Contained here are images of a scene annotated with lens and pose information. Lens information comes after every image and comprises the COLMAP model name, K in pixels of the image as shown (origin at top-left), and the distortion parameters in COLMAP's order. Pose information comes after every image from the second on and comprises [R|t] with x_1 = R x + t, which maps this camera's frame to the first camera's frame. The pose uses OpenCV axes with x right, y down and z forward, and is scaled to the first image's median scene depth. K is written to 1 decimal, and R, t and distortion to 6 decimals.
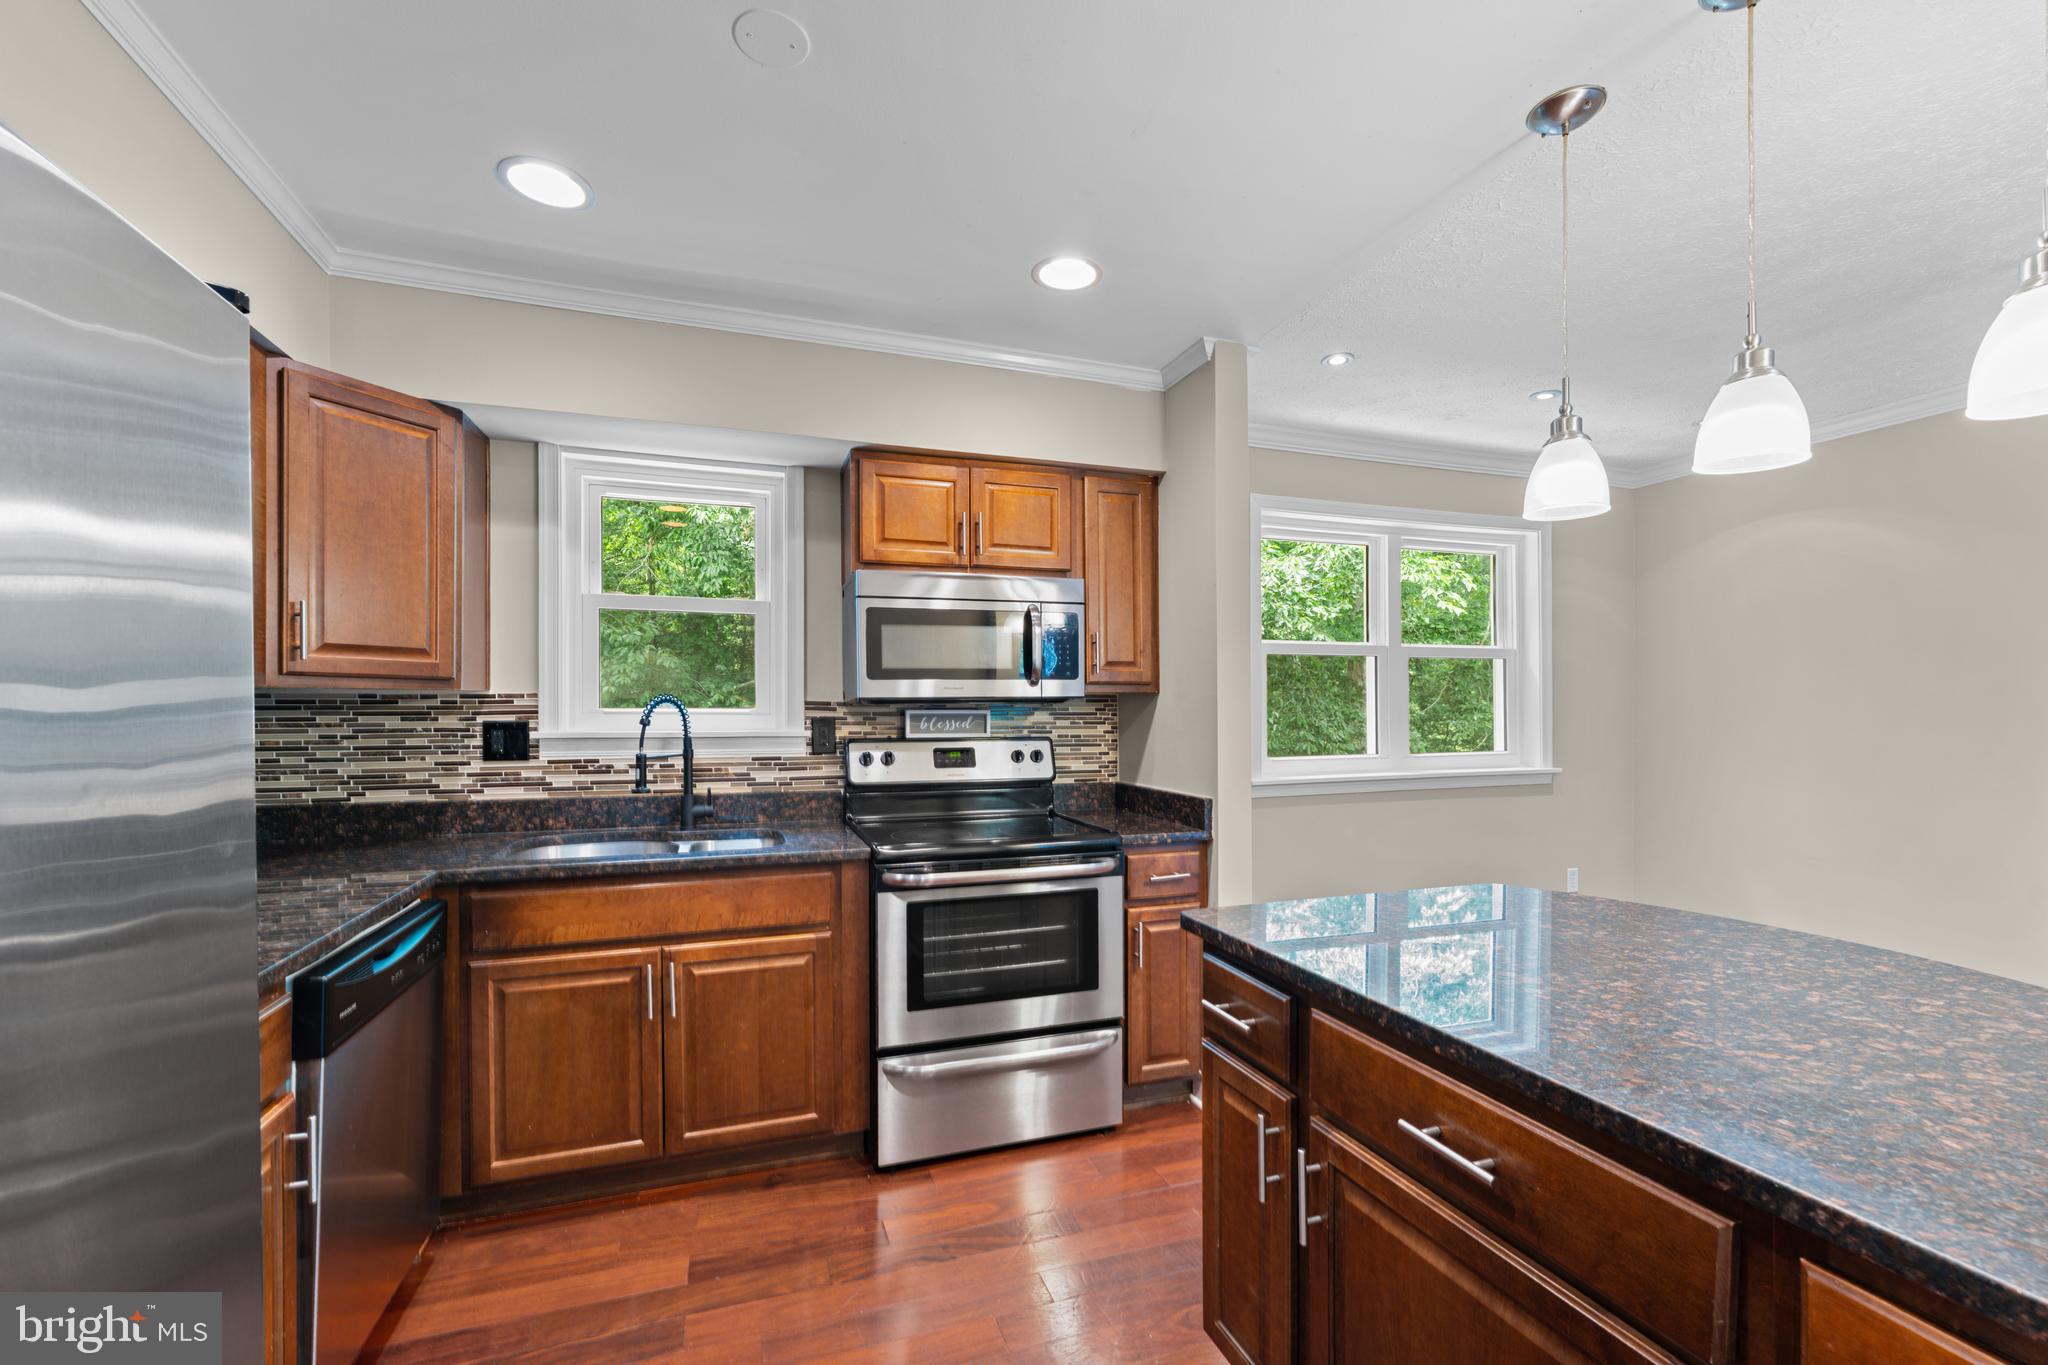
lens RADIAL K [[831.7, 0, 1027.9], [0, 831.7, 698.5], [0, 0, 1]] dist [-0.000635, -0.000731]
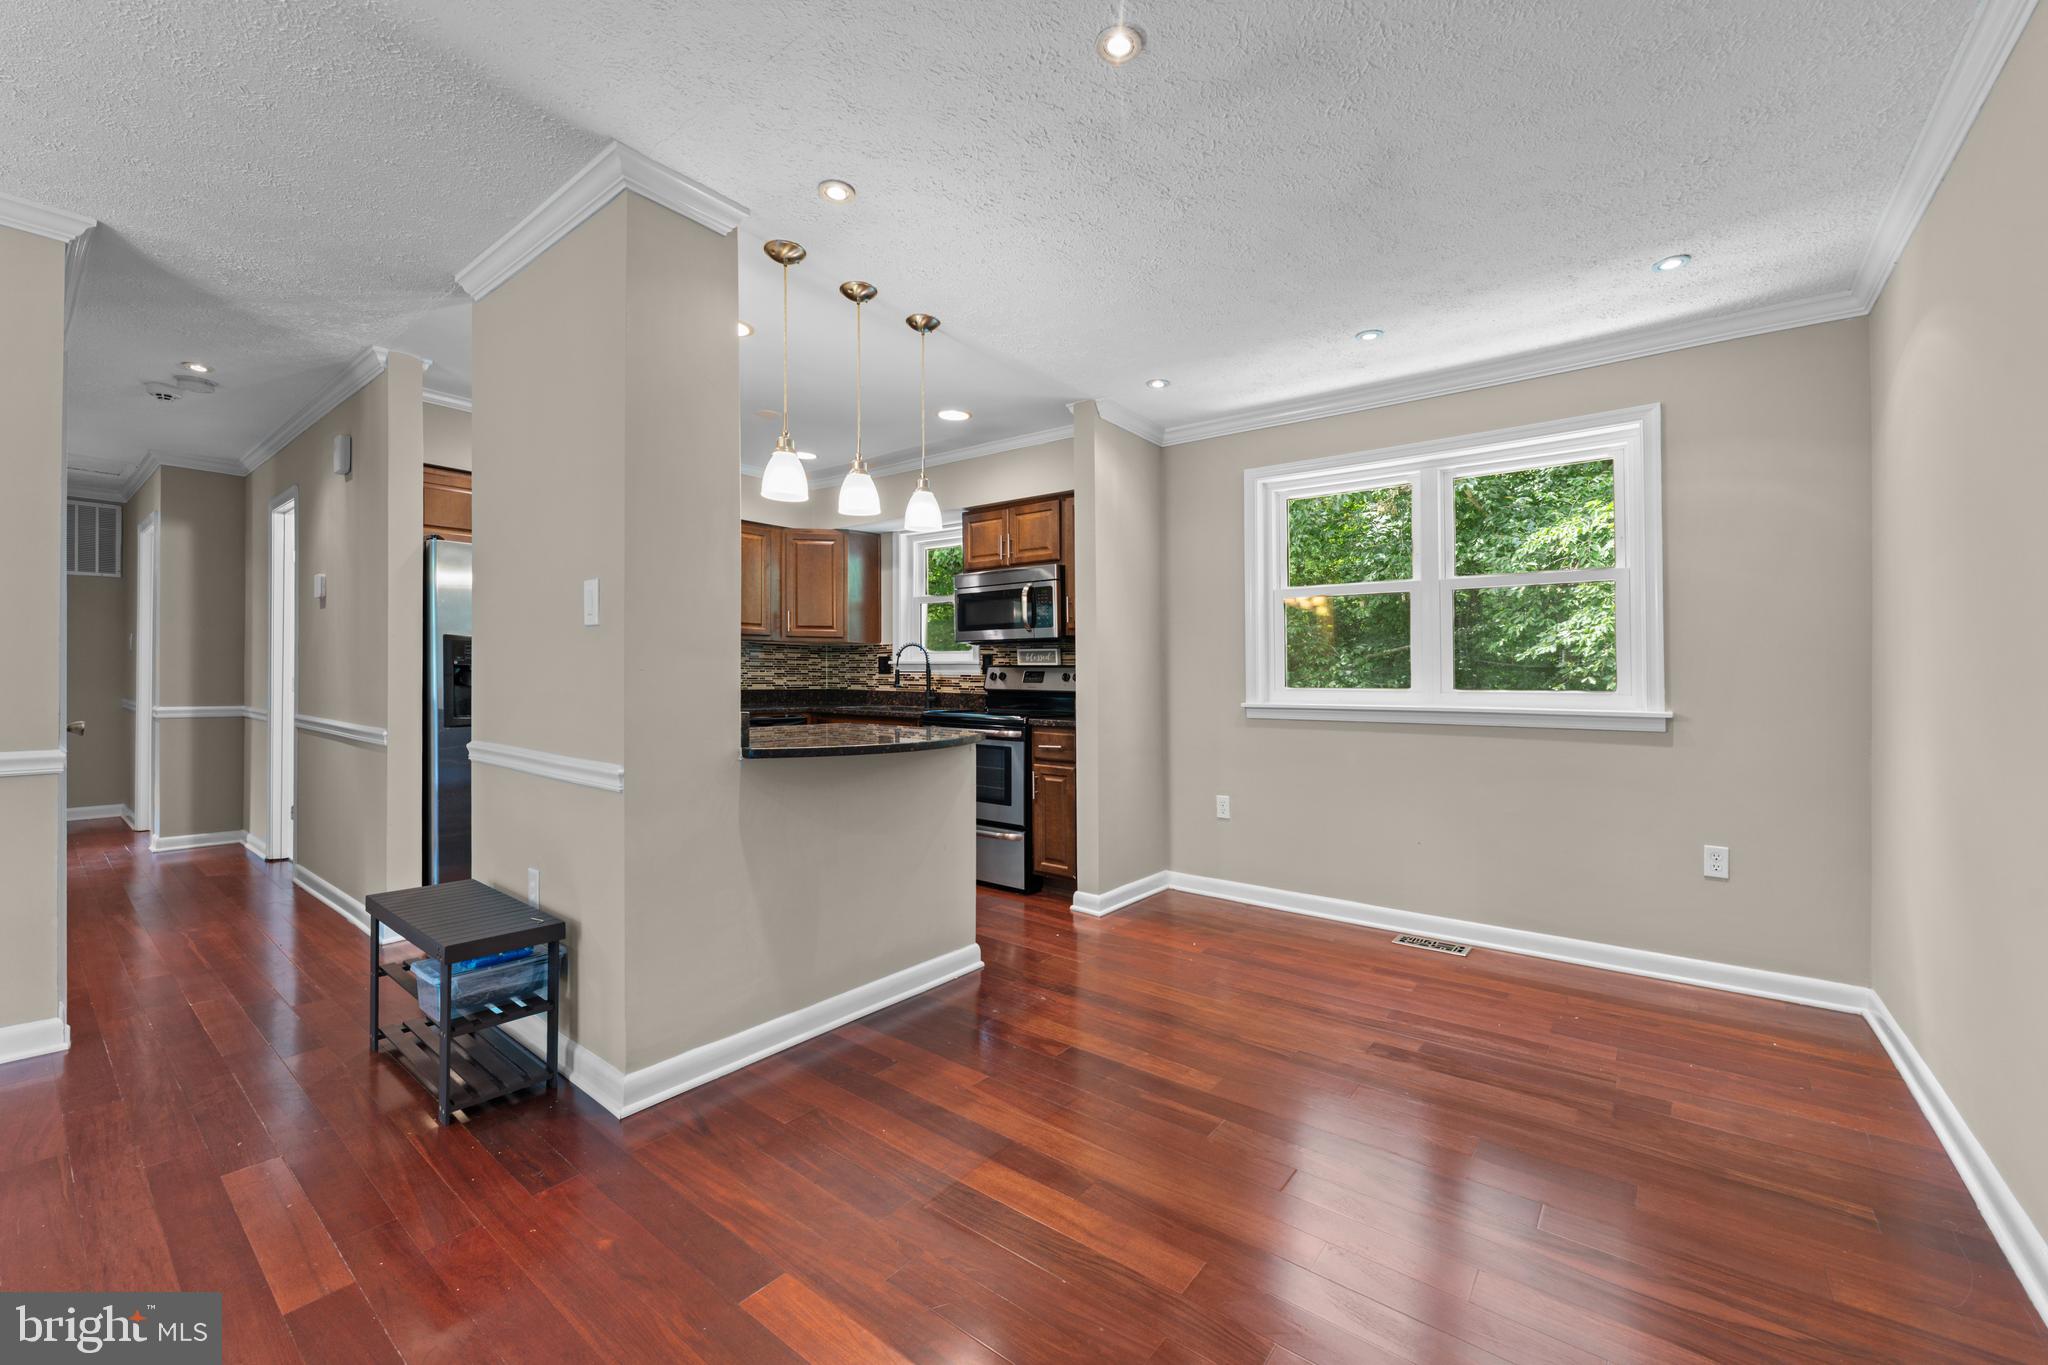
lens RADIAL K [[831.7, 0, 1026.0], [0, 831.7, 663.9], [0, 0, 1]] dist [-0.000635, -0.000731]
pose [[0.537908, -0.009831, -0.842946, 1.489462], [0.001402, 0.999941, -0.010767, 0.072111], [0.843002, 0.004610, 0.537890, 0.099507]]
